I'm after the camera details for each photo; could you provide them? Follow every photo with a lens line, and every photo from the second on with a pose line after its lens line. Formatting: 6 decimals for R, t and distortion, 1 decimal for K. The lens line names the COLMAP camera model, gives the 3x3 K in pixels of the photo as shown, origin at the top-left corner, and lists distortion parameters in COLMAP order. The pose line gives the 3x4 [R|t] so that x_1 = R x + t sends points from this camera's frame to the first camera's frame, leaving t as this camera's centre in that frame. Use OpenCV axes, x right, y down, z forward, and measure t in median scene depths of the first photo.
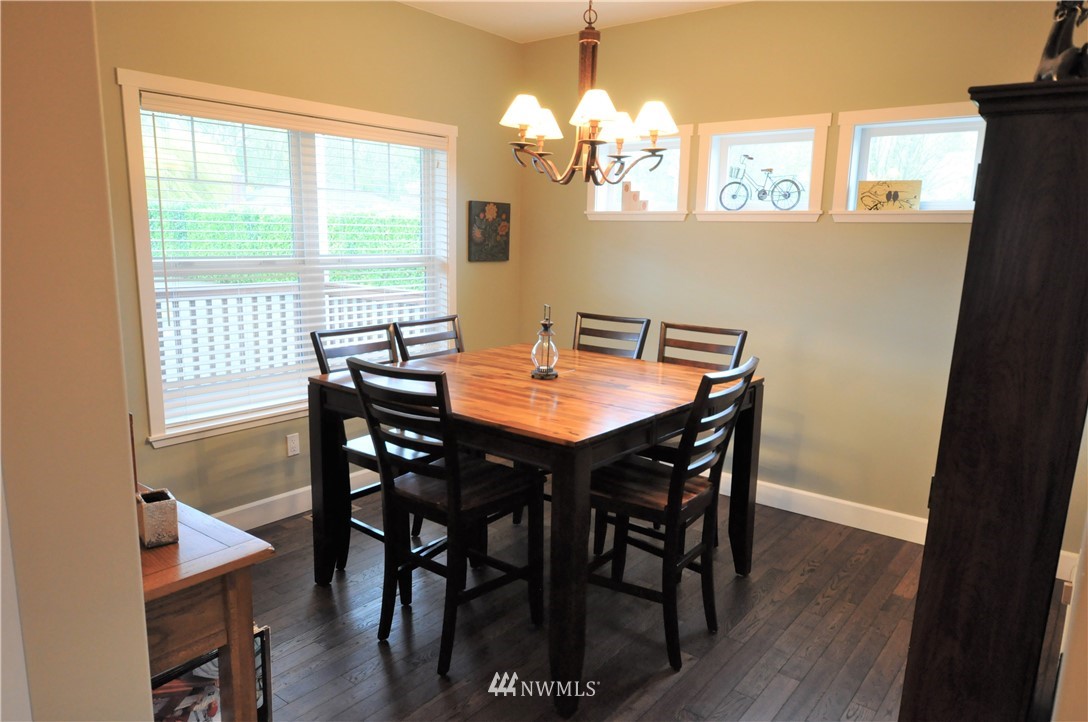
lens RADIAL K [[732.1, 0, 541.8], [0, 732.1, 368.8], [0, 0, 1]] dist [0.004633, 0.001643]
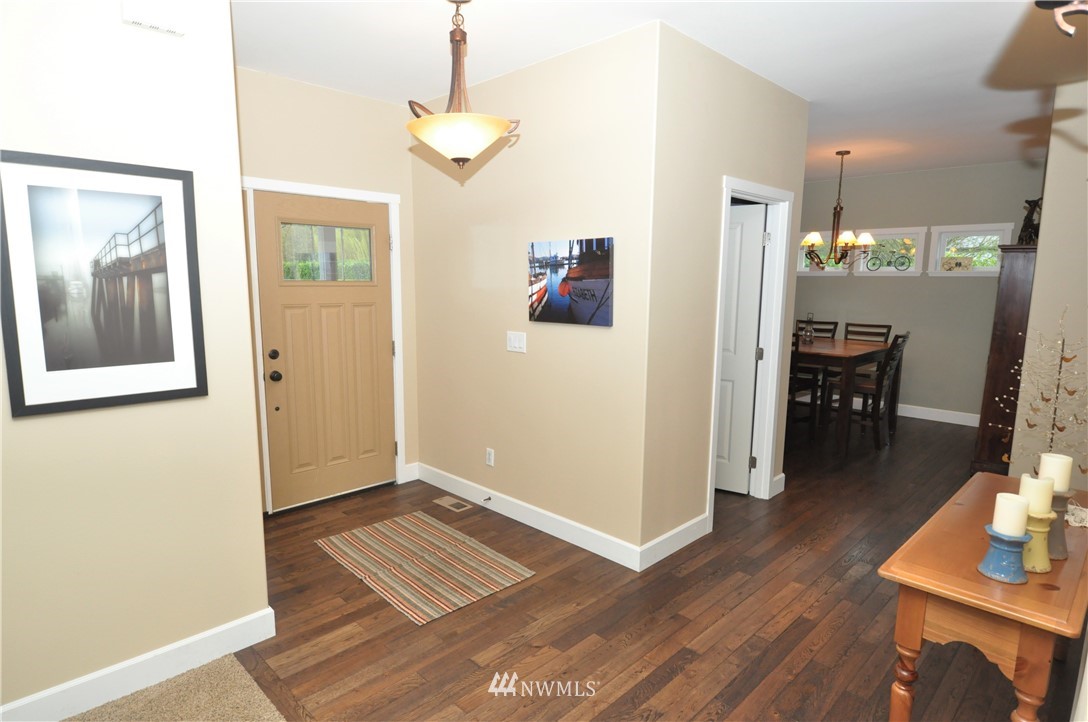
lens RADIAL K [[584.9, 0, 545.0], [0, 584.9, 355.0], [0, 0, 1]] dist [-0.004134, -0.000873]
pose [[0.991049, 0.009485, -0.133160, -0.487587], [-0.016495, 0.998530, -0.051639, 0.135413], [0.132475, 0.053374, 0.989748, -0.828929]]
